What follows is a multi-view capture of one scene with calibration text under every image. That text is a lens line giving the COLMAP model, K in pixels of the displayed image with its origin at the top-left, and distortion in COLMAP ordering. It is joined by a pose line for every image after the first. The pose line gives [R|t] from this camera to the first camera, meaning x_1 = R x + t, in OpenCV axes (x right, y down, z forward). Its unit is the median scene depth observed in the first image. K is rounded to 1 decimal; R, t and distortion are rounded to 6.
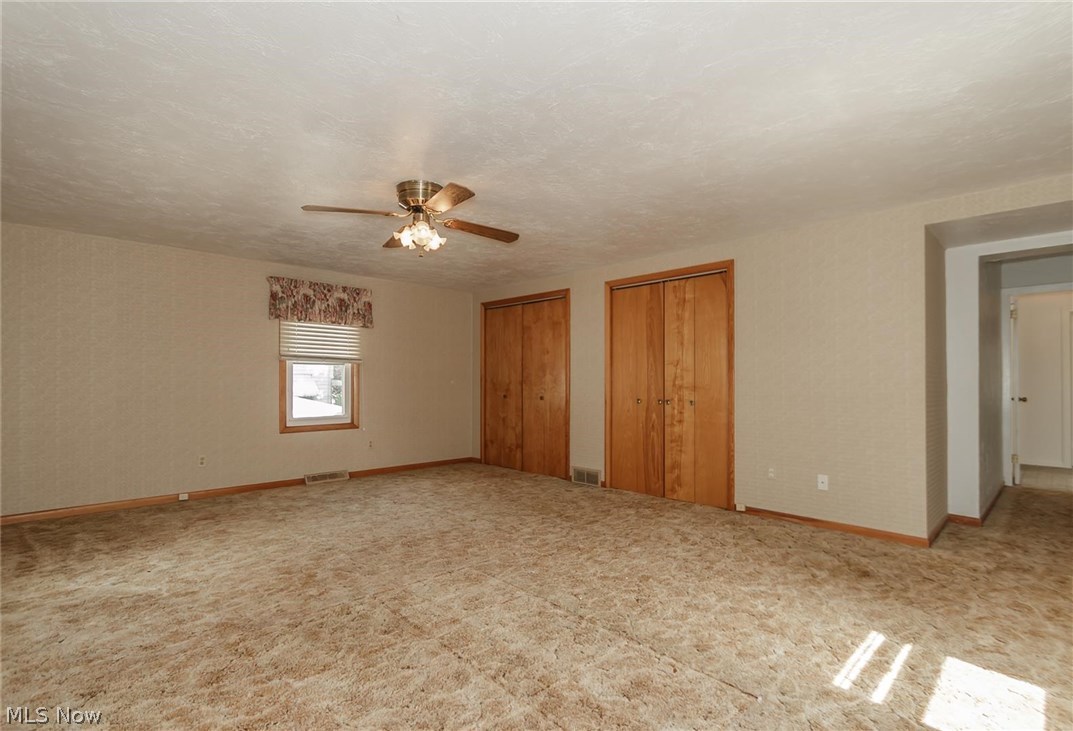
lens RADIAL K [[520.1, 0, 537.9], [0, 520.1, 373.6], [0, 0, 1]] dist [-0.004571, -0.000516]
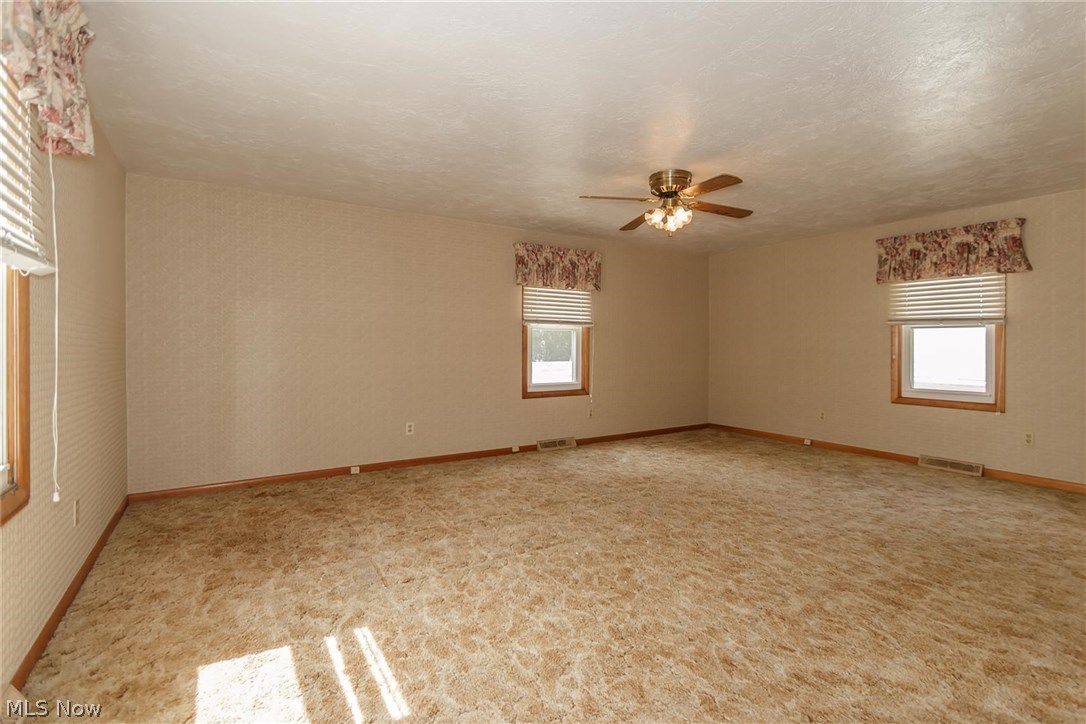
lens RADIAL K [[523.6, 0, 545.5], [0, 523.6, 353.2], [0, 0, 1]] dist [0.004058, 0.000558]
pose [[-0.228677, 0.012864, -0.973417, 0.806860], [0.011902, 0.999875, 0.010418, 0.010504], [0.973430, -0.009203, -0.228801, 0.847762]]
